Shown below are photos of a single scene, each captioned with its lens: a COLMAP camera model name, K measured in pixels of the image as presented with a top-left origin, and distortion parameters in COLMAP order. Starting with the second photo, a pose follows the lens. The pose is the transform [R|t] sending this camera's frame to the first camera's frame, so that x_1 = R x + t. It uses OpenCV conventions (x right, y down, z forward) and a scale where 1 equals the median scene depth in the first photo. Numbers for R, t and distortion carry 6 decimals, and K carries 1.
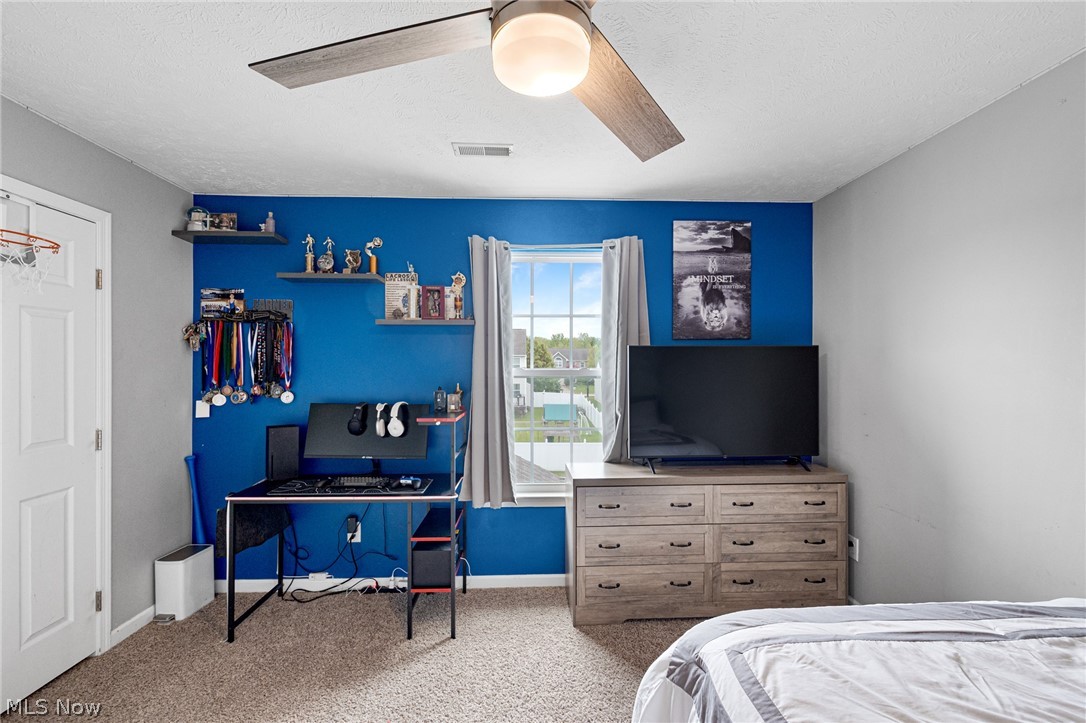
lens RADIAL K [[460.3, 0, 542.6], [0, 460.3, 364.3], [0, 0, 1]] dist [0.001646, 0.000186]
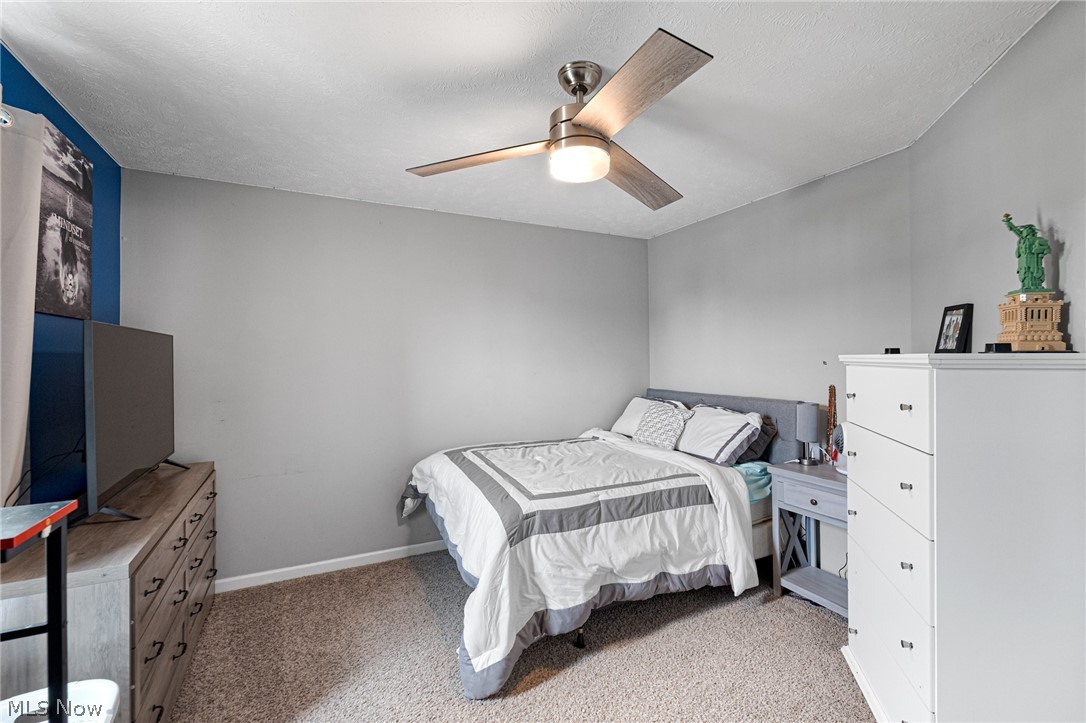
lens RADIAL K [[460.3, 0, 542.3], [0, 460.3, 359.9], [0, 0, 1]] dist [0.001646, 0.000186]
pose [[-0.434228, -0.000491, 0.900803, -0.535676], [0.002175, 0.999996, 0.001593, 0.008688], [-0.900801, 0.002650, -0.434225, 0.670554]]
